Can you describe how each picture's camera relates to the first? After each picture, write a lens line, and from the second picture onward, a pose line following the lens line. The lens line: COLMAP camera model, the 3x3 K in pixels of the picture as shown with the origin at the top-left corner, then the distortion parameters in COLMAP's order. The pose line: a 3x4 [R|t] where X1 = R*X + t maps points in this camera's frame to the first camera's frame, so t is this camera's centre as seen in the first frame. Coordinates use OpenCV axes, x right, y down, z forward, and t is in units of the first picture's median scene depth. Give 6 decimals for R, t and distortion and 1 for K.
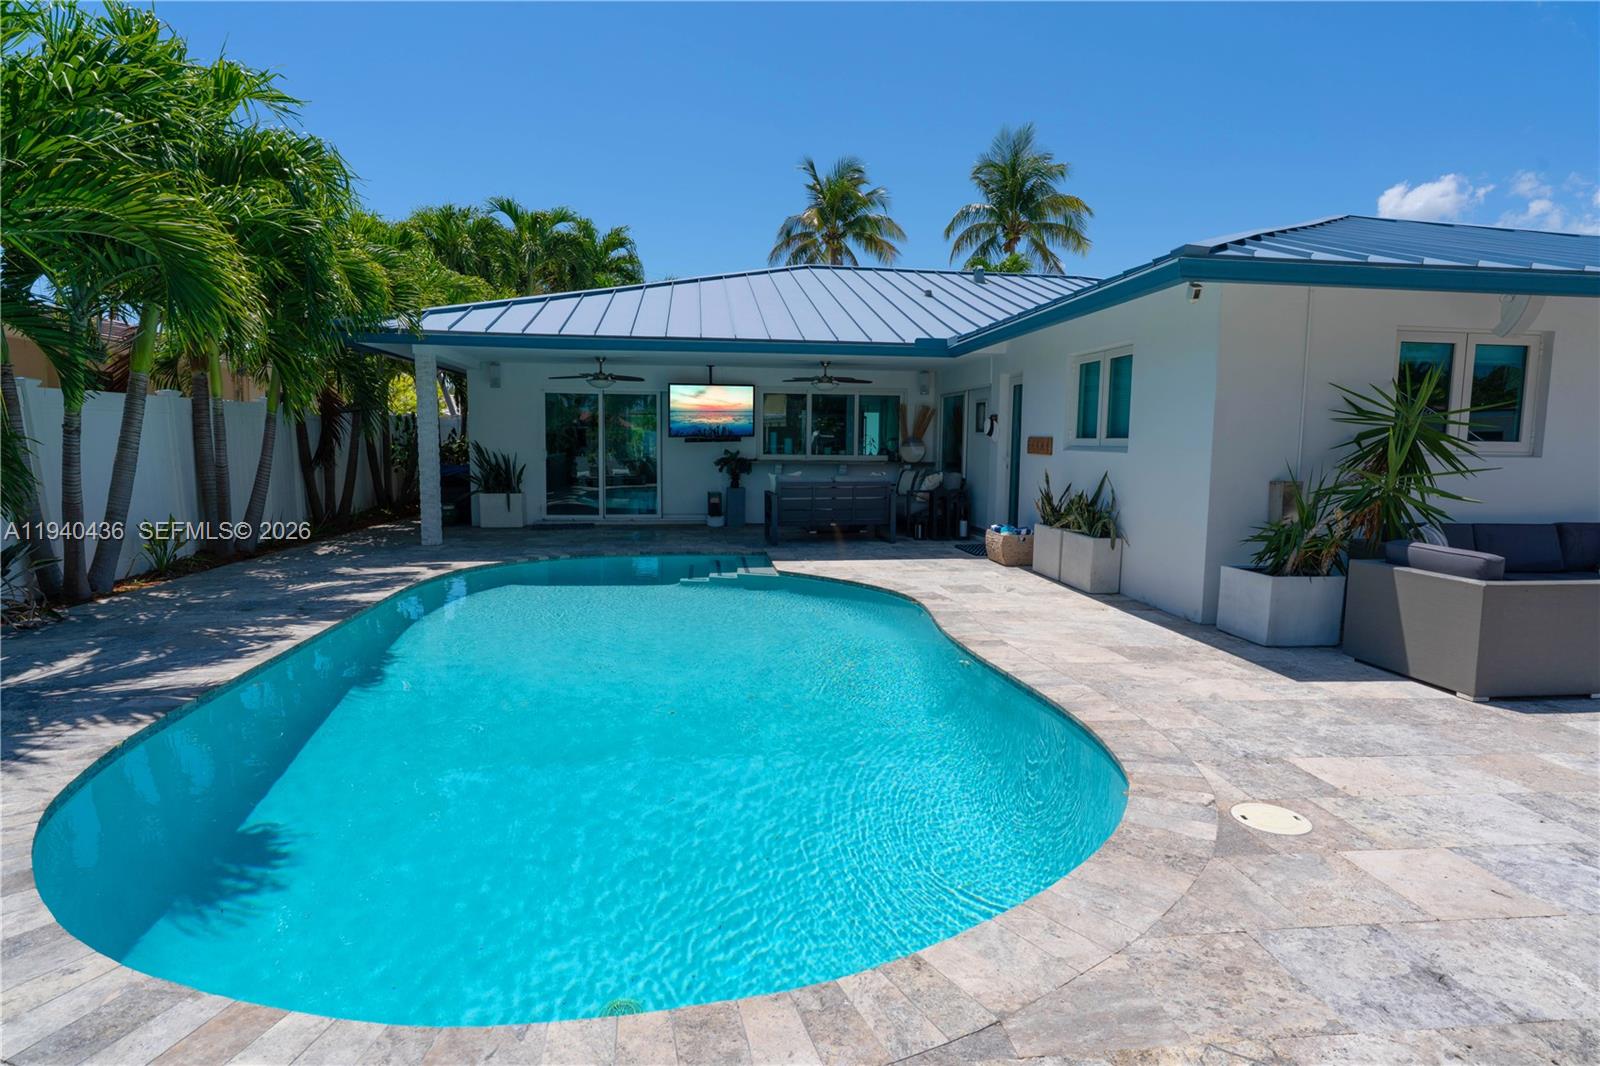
lens RADIAL K [[856.3, 0, 800.0], [0, 856.3, 533.0], [0, 0, 1]] dist [-0.005545, -0.000428]
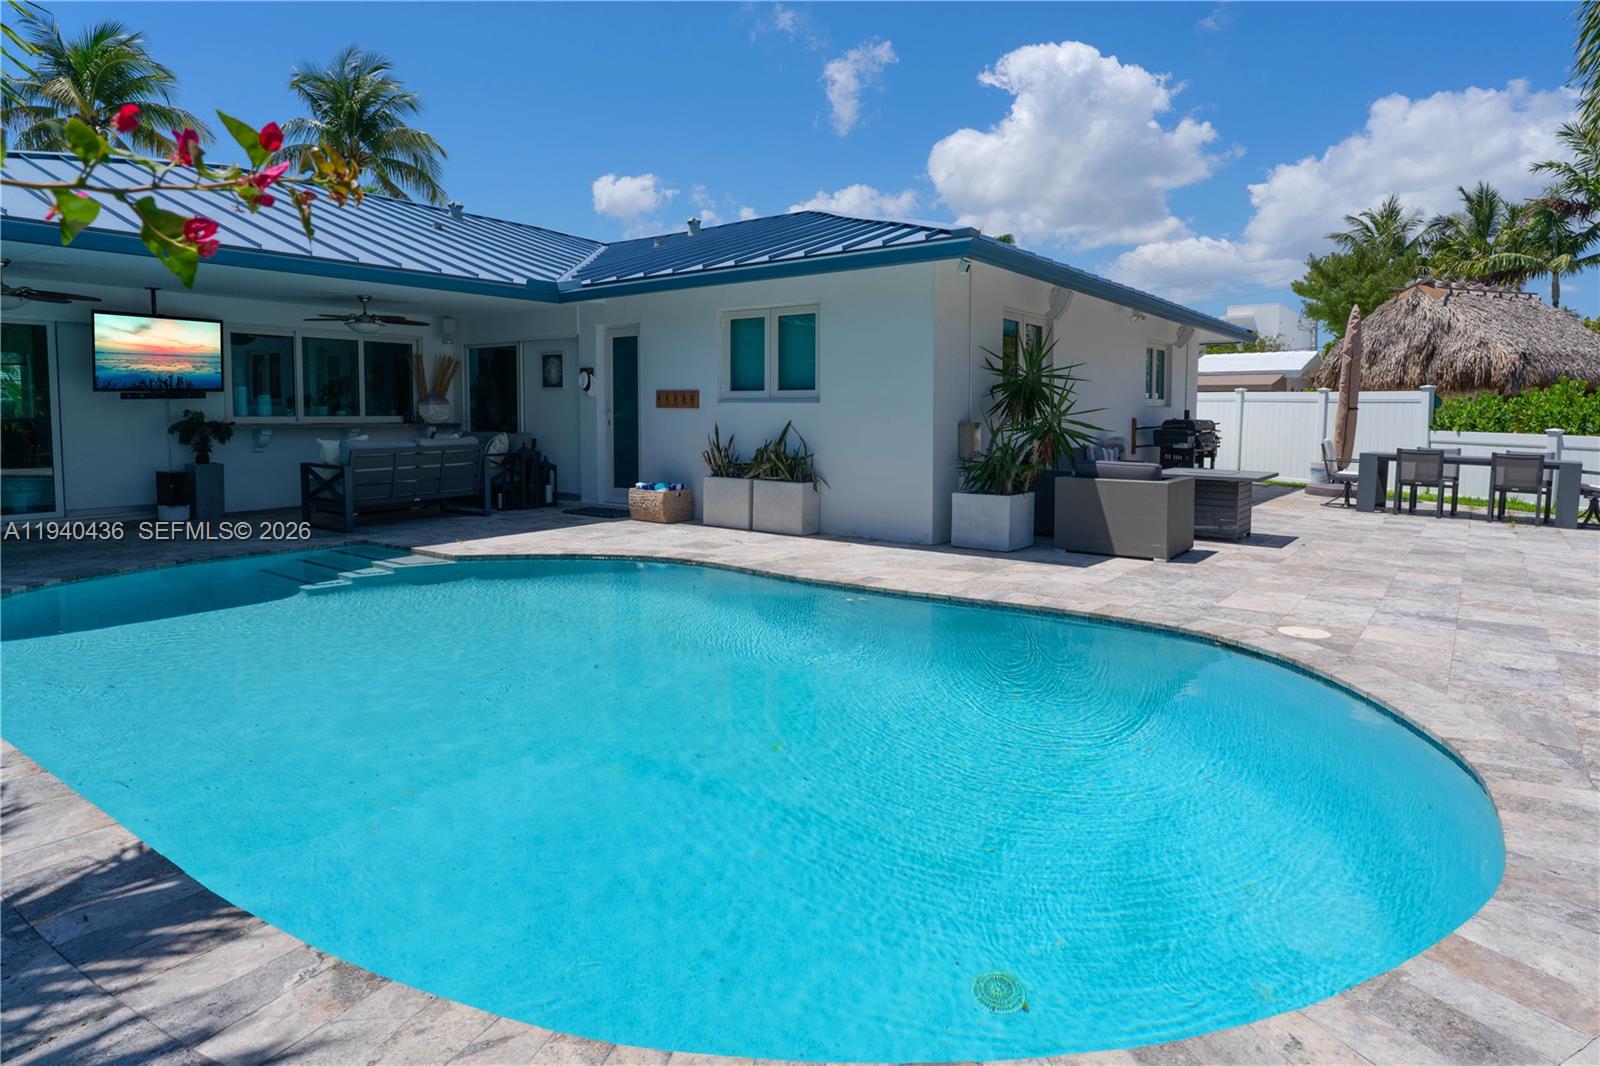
lens RADIAL K [[924.5, 0, 799.7], [0, 924.5, 464.9], [0, 0, 1]] dist [-0.000551, 0.003474]
pose [[0.690484, -0.052299, 0.721454, -0.340936], [0.084282, 0.996406, -0.008434, -0.004776], [-0.718421, 0.066629, 0.692411, 0.141548]]
